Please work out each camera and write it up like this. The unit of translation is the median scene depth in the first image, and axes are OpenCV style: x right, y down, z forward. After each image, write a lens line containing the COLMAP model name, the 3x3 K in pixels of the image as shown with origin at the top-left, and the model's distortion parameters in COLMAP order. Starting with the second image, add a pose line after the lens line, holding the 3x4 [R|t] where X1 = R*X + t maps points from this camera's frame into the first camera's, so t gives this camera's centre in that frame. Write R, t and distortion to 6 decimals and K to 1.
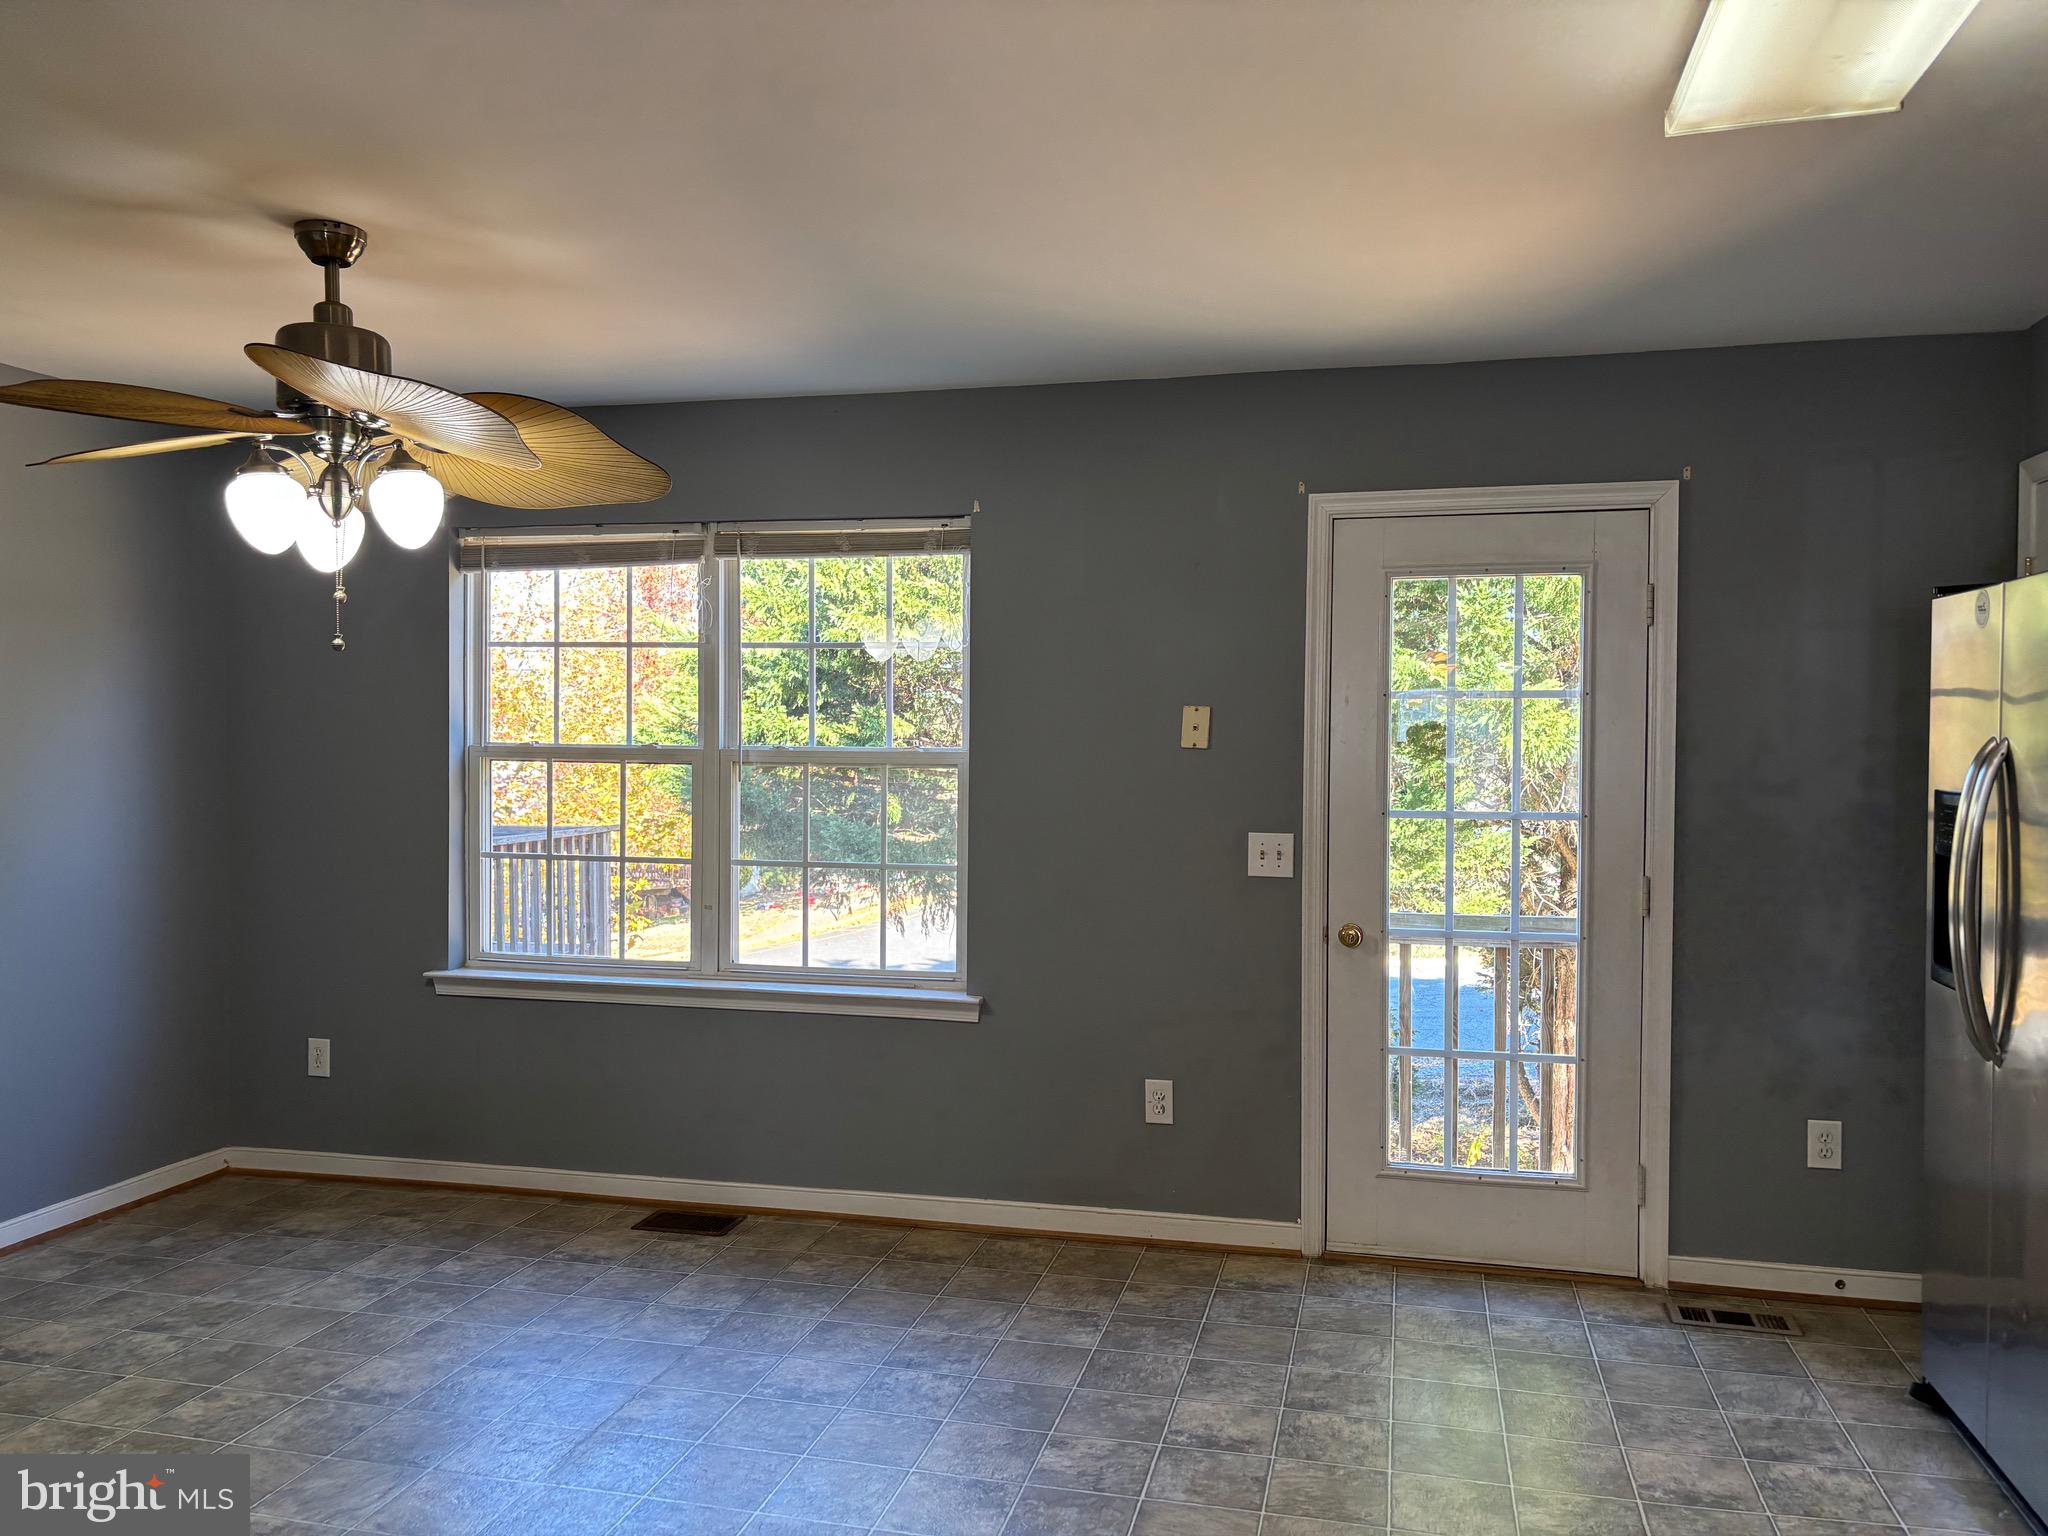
lens RADIAL K [[1543.0, 0, 1027.1], [0, 1543.0, 774.9], [0, 0, 1]] dist [0.058443, -0.069048]
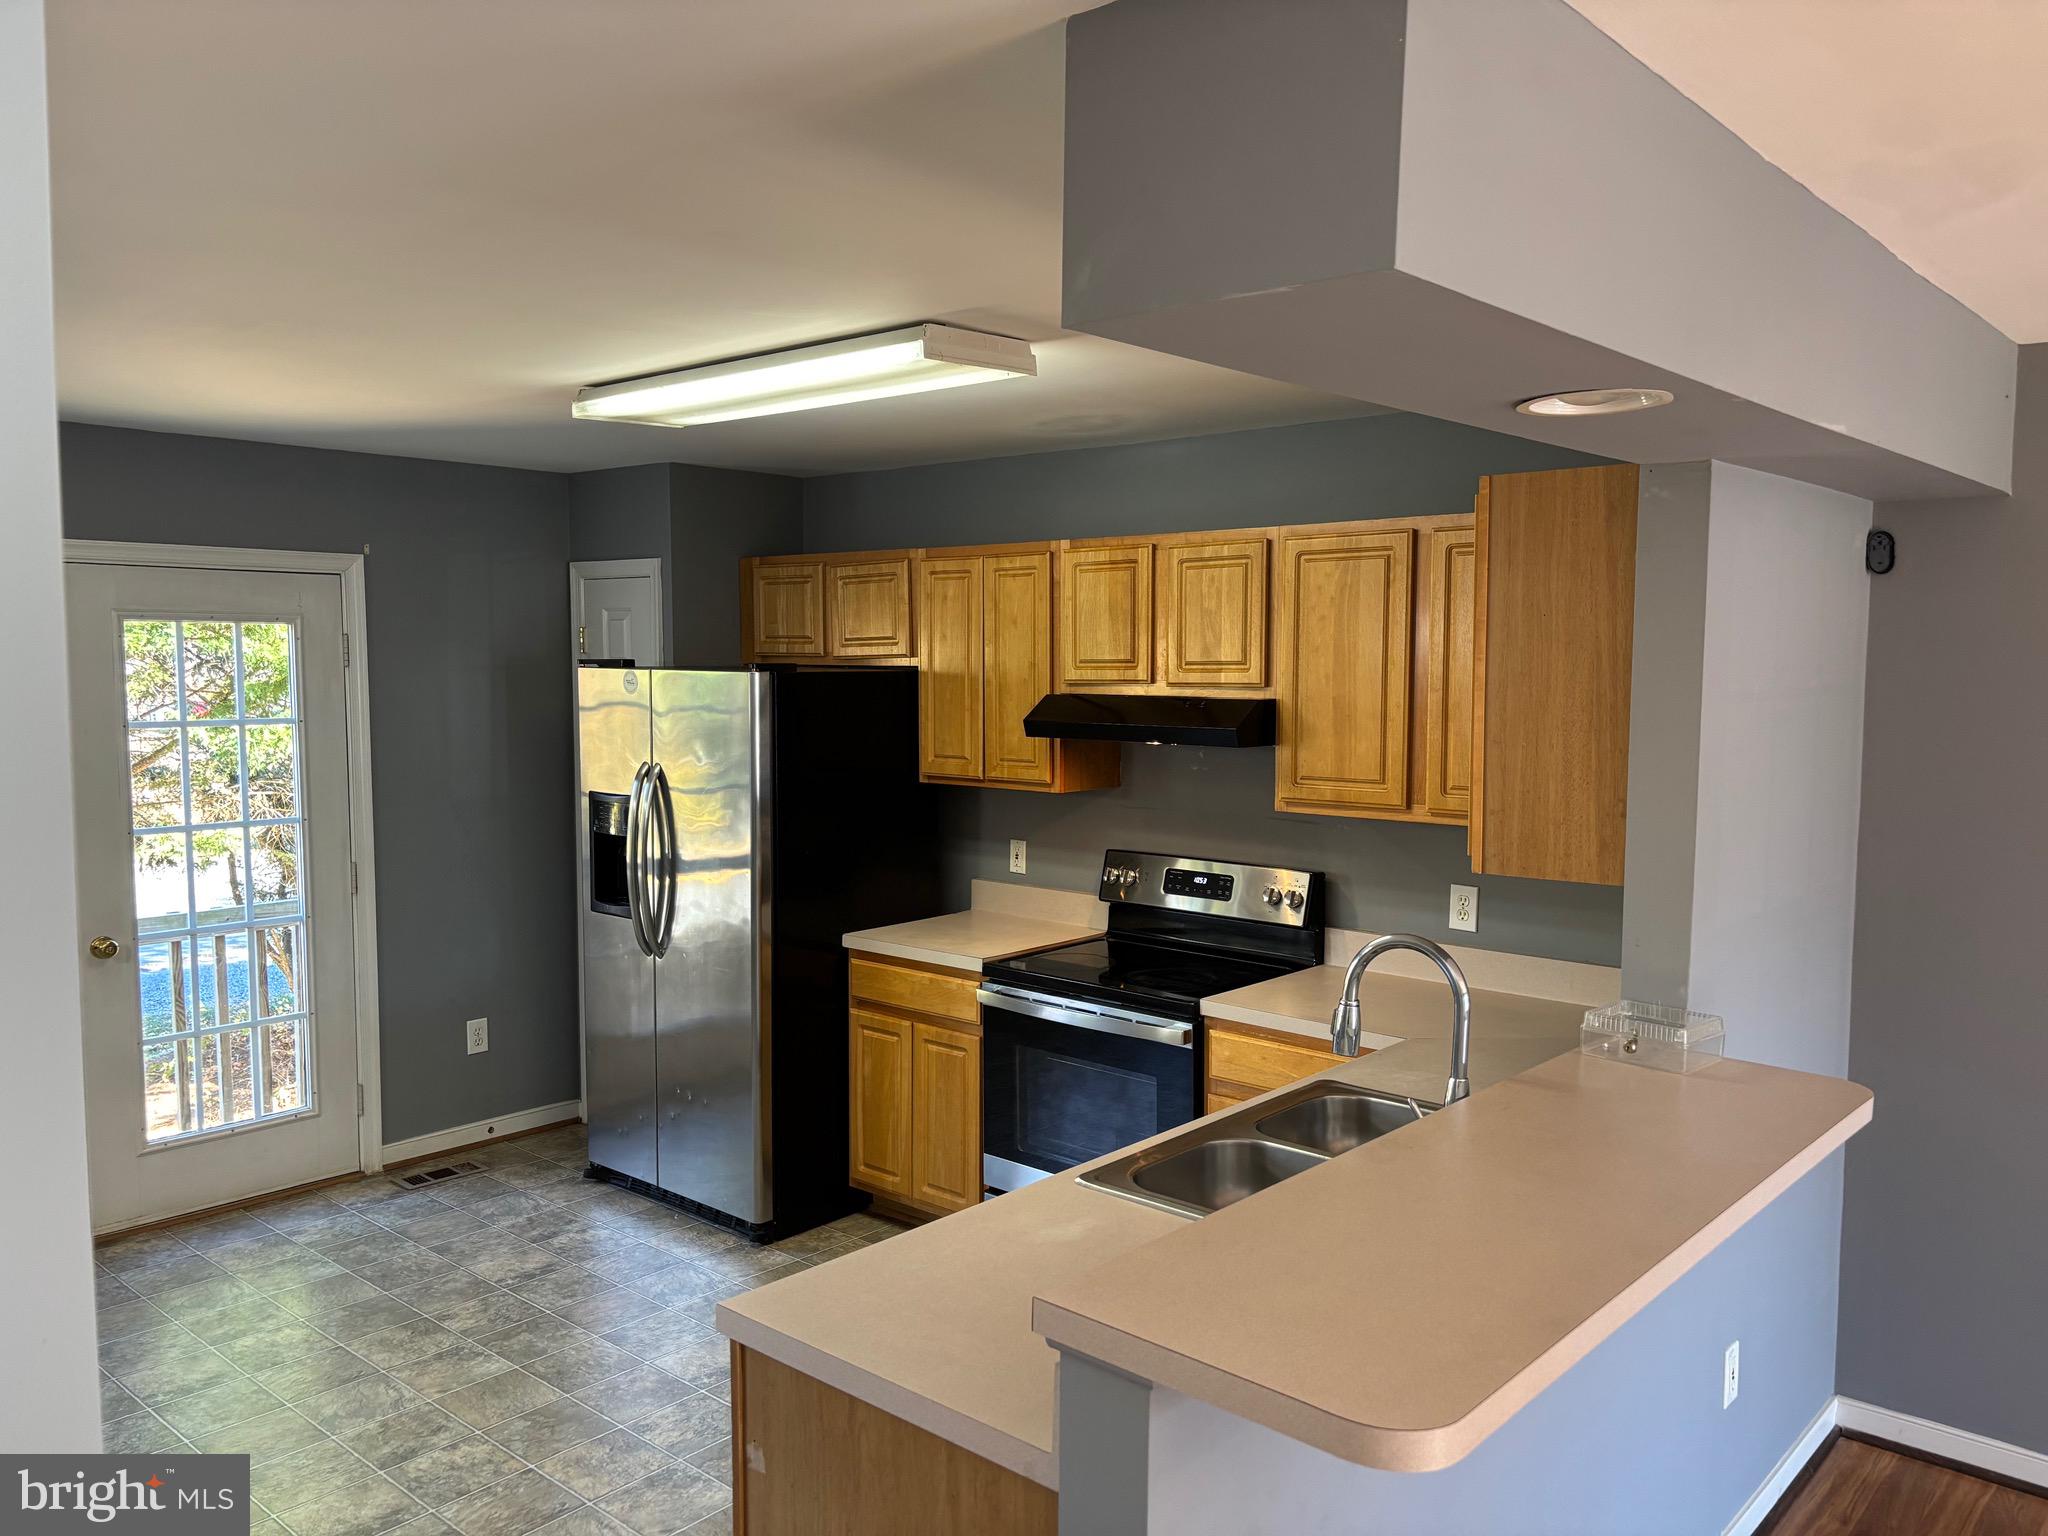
lens RADIAL K [[1543.0, 0, 1030.2], [0, 1543.0, 784.7], [0, 0, 1]] dist [0.058443, -0.069048]
pose [[0.462141, -0.076012, 0.883543, -0.477900], [0.016678, 0.996888, 0.077040, -0.089206], [-0.886650, -0.020867, 0.461971, -0.088524]]
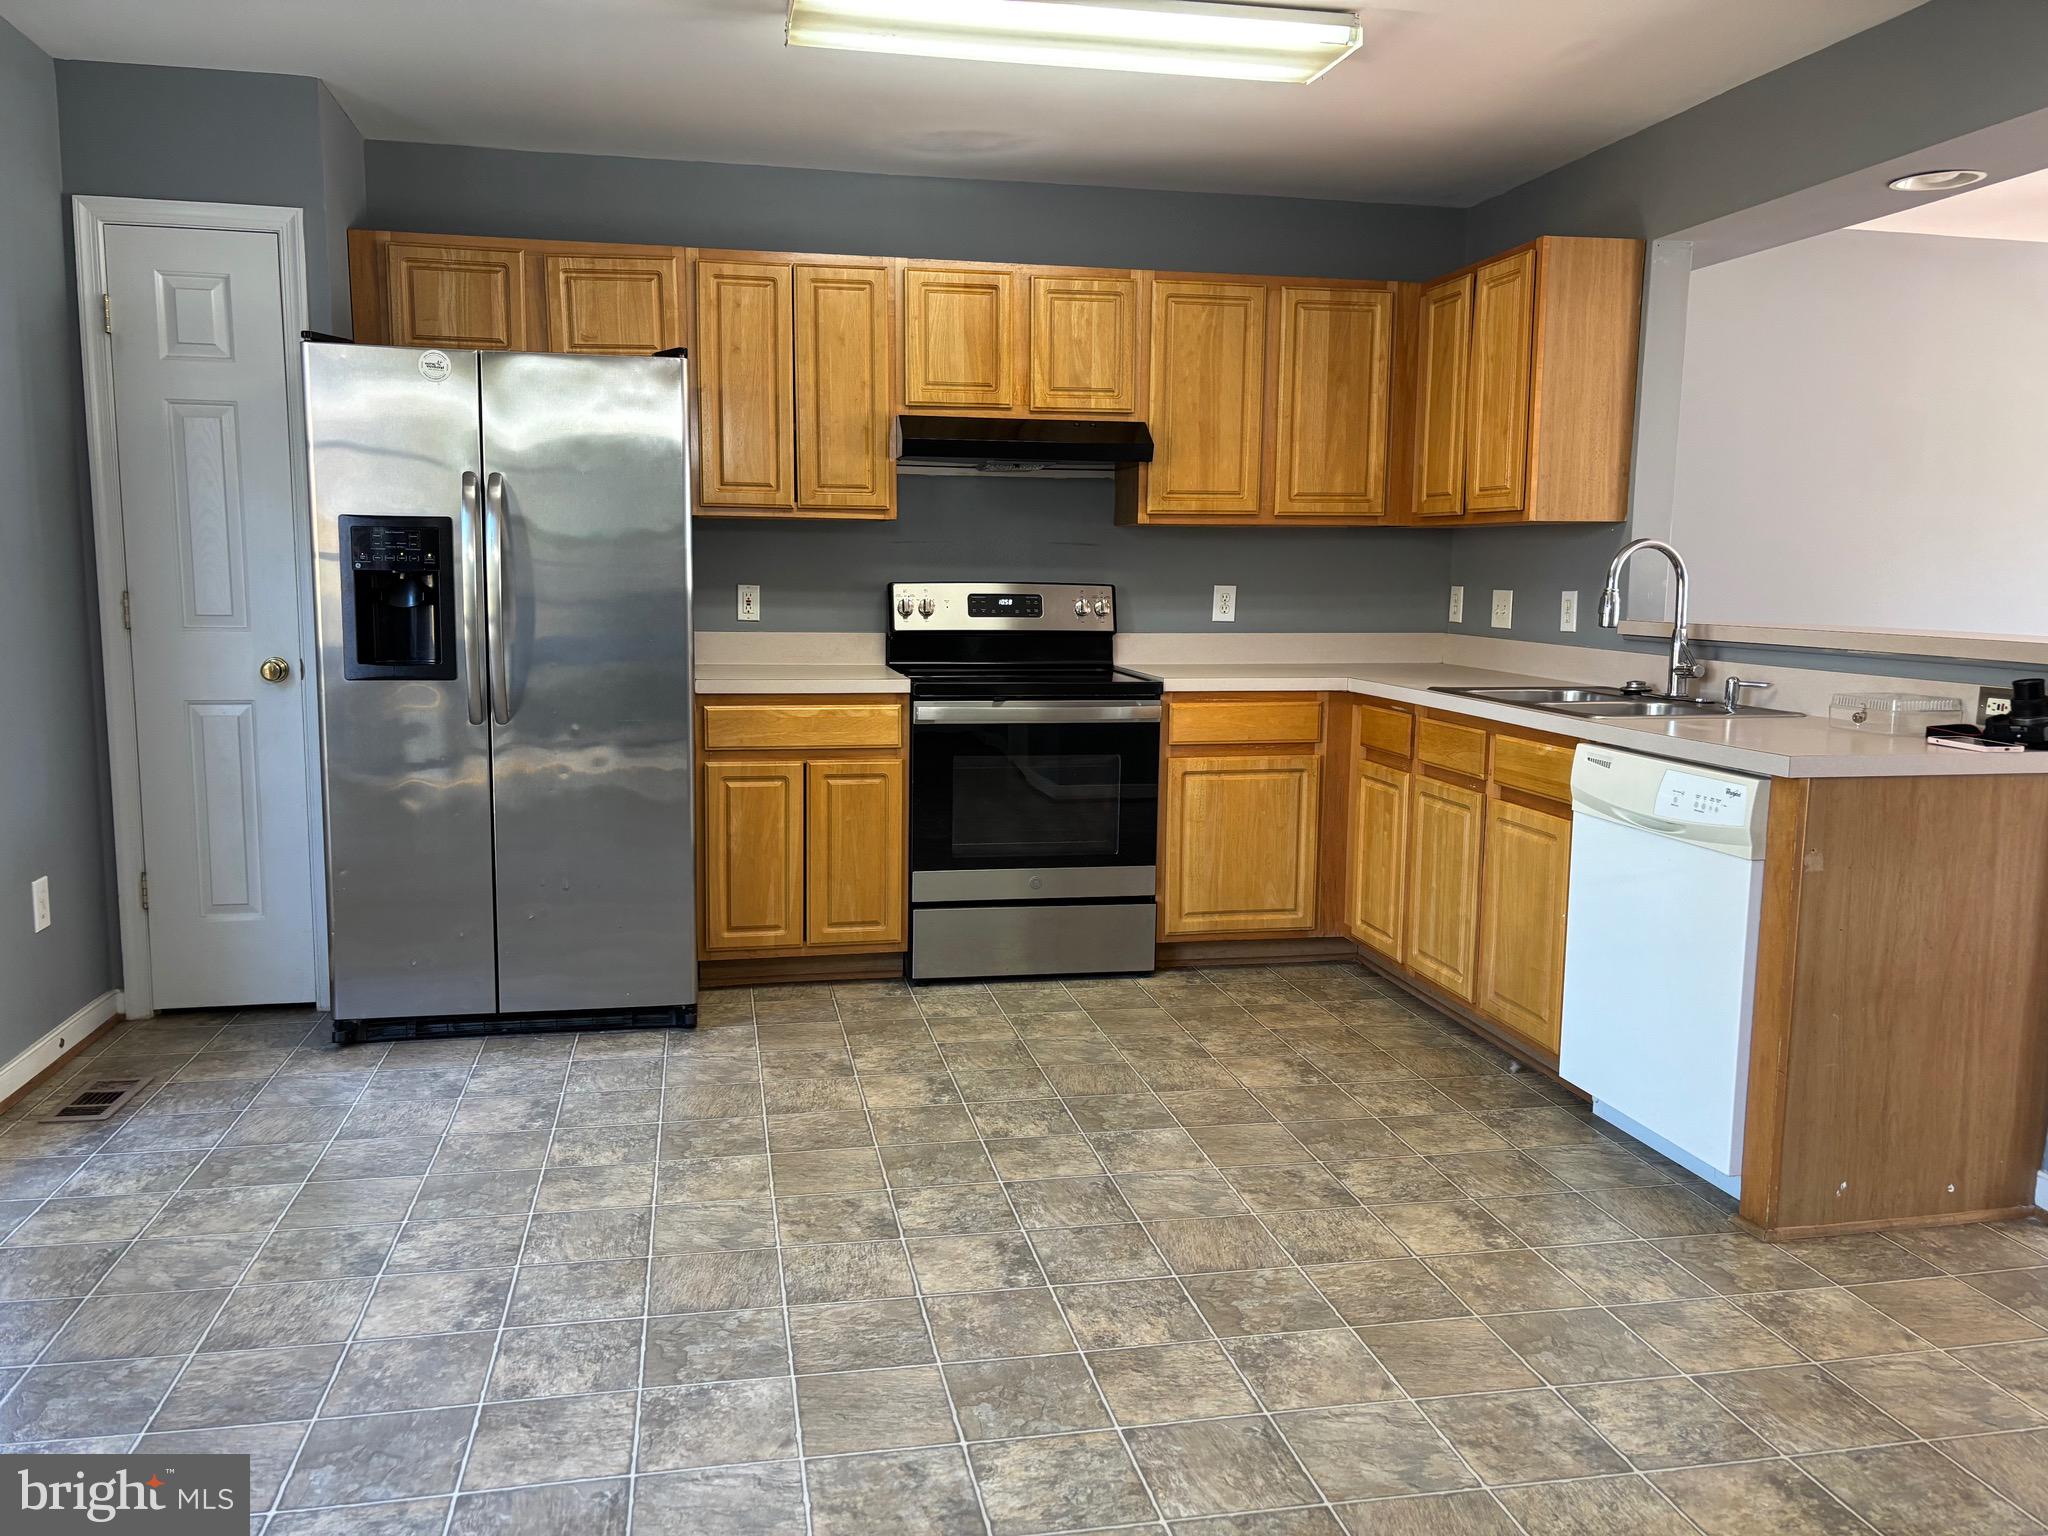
lens RADIAL K [[1543.0, 0, 1004.3], [0, 1543.0, 783.6], [0, 0, 1]] dist [0.058443, -0.069048]
pose [[-0.420888, -0.133014, 0.897308, -0.551200], [0.008290, 0.988585, 0.150433, 0.028956], [-0.907075, 0.070754, -0.414981, 0.847224]]
